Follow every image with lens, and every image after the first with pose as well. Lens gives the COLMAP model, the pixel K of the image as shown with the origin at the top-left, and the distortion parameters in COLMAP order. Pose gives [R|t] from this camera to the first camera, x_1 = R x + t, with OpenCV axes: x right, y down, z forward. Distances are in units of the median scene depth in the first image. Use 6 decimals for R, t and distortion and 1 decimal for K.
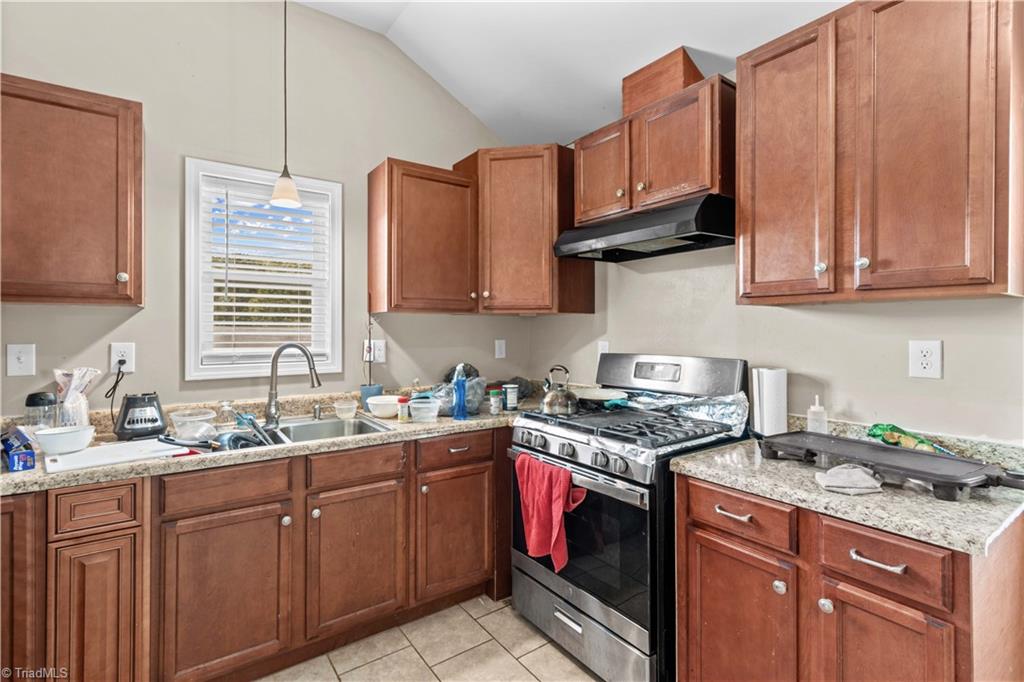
lens RADIAL K [[477.1, 0, 512.6], [0, 477.1, 333.1], [0, 0, 1]] dist [-0.002127, -0.000495]
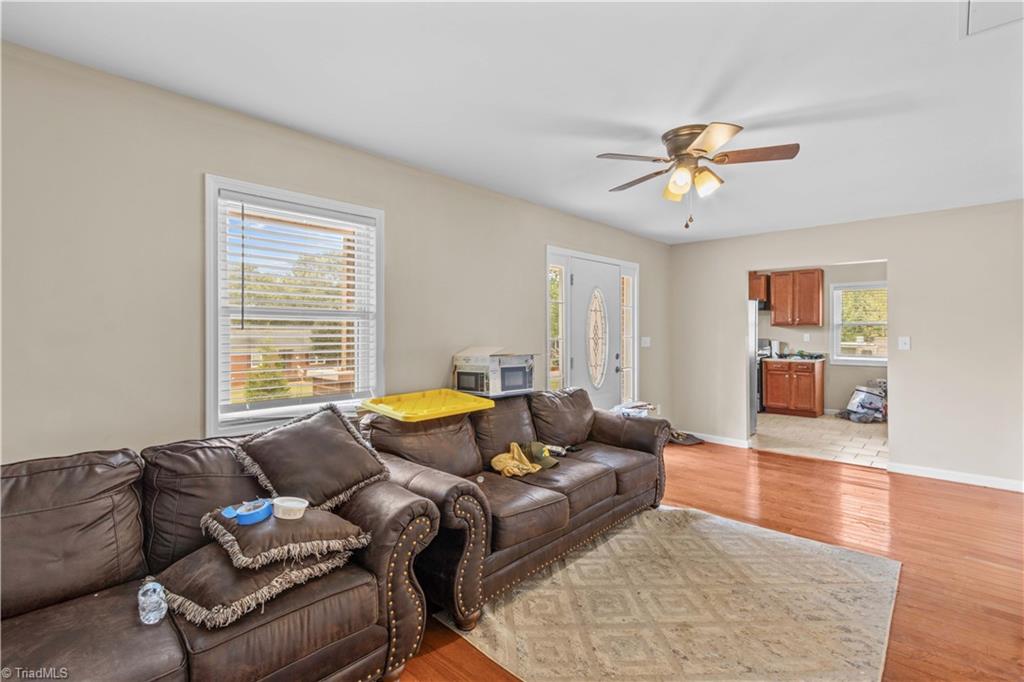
lens RADIAL K [[477.1, 0, 512.6], [0, 477.1, 333.1], [0, 0, 1]] dist [-0.002127, -0.000495]
pose [[0.980054, -0.002804, 0.198709, -3.173271], [0.002232, 0.999993, 0.003104, -0.015142], [-0.198717, -0.002599, 0.980054, -3.304058]]
